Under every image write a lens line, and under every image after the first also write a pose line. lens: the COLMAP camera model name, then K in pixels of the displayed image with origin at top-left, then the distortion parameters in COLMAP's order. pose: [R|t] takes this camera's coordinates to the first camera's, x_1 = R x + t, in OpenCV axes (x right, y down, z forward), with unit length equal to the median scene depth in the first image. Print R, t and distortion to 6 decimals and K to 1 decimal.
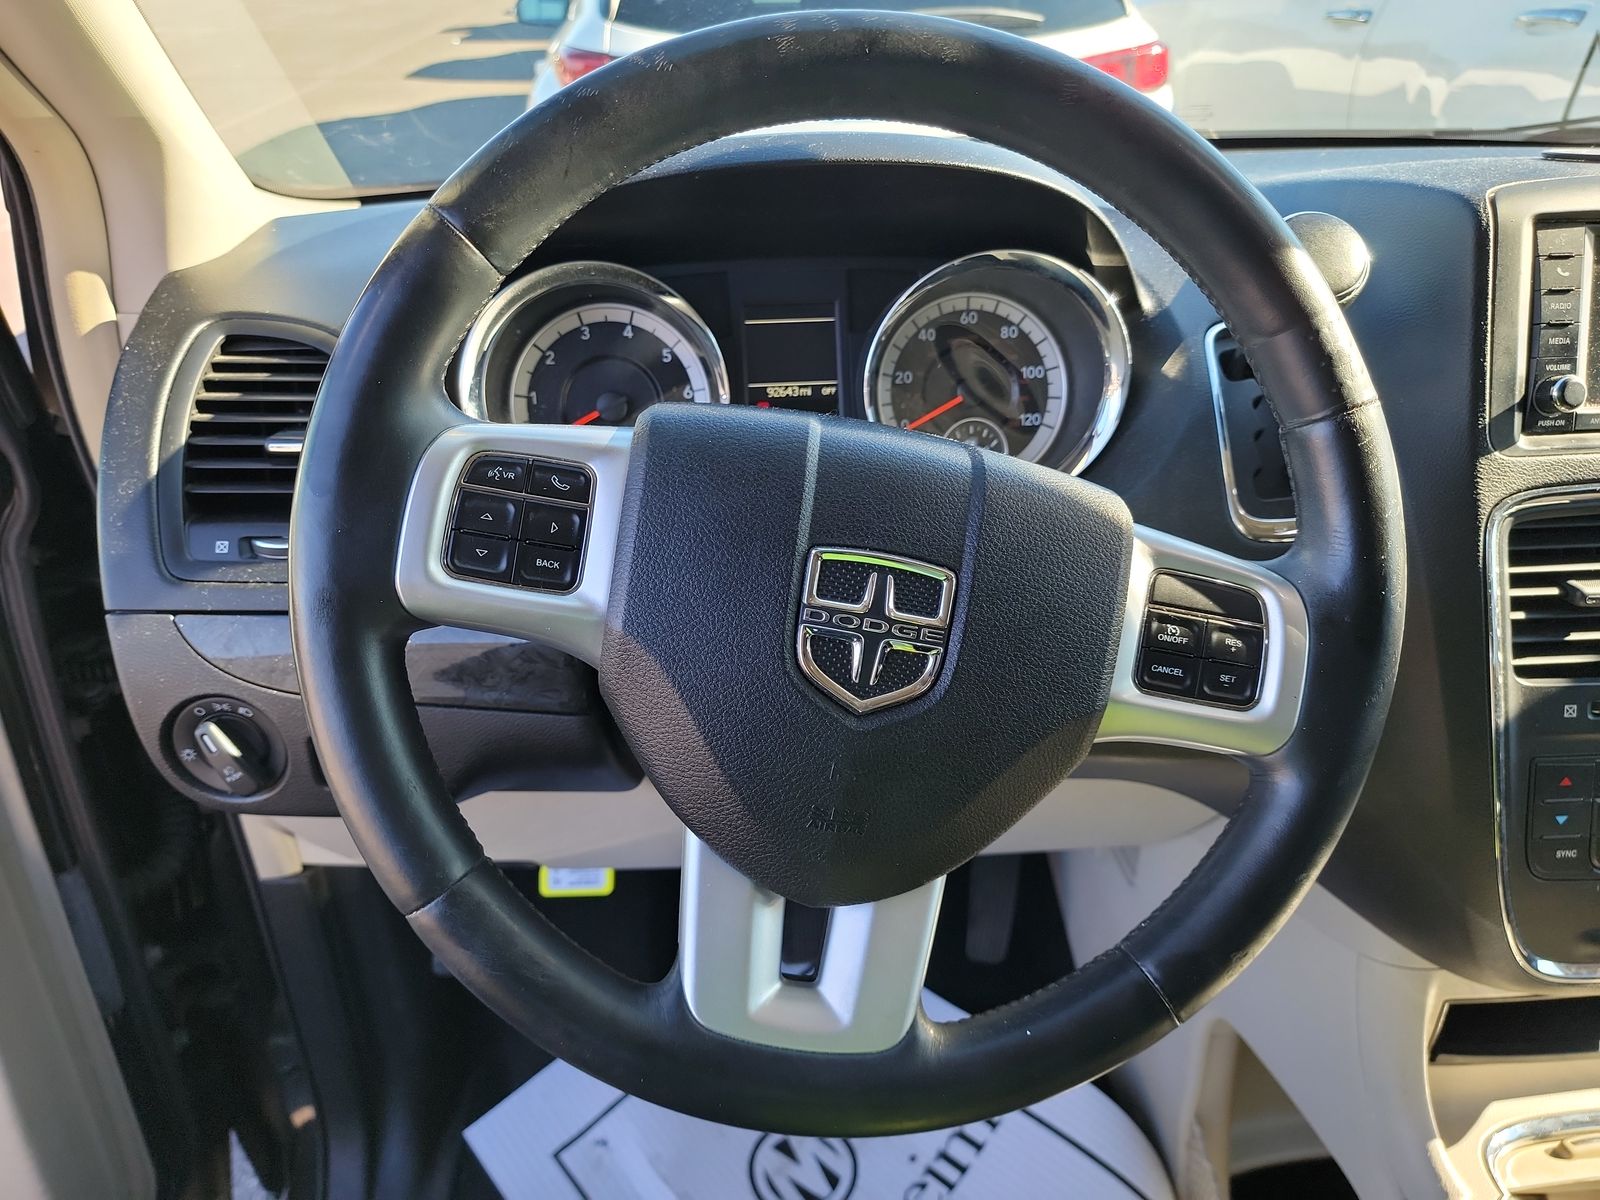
lens RADIAL K [[1105.2, 0, 800.0], [0, 1105.2, 600.0], [0, 0, 1]] dist [0.041158, -0.045470]
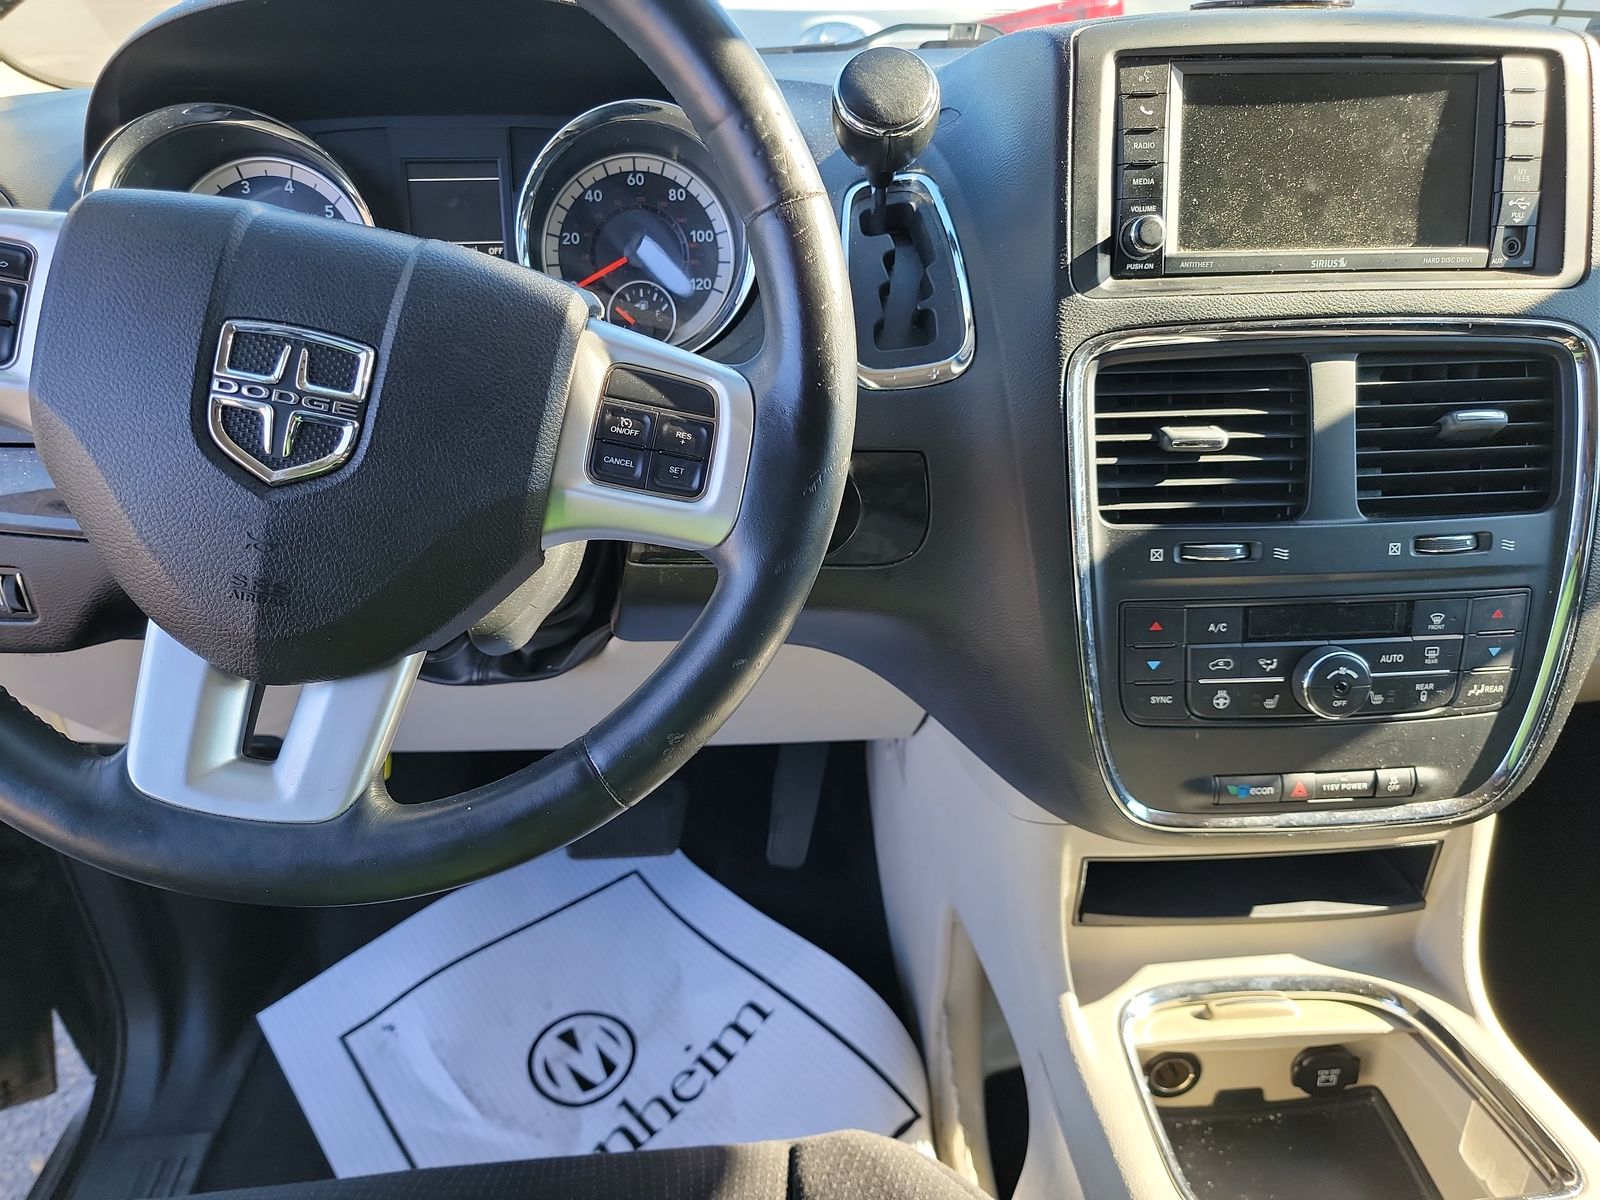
lens RADIAL K [[1102.4, 0, 800.0], [0, 1102.4, 600.0], [0, 0, 1]] dist [0.019110, -0.002652]
pose [[0.999642, 0.014854, -0.022247, 0.397547], [-0.014480, 0.999752, 0.016892, 0.130167], [0.022492, -0.016564, 0.999610, -0.007249]]
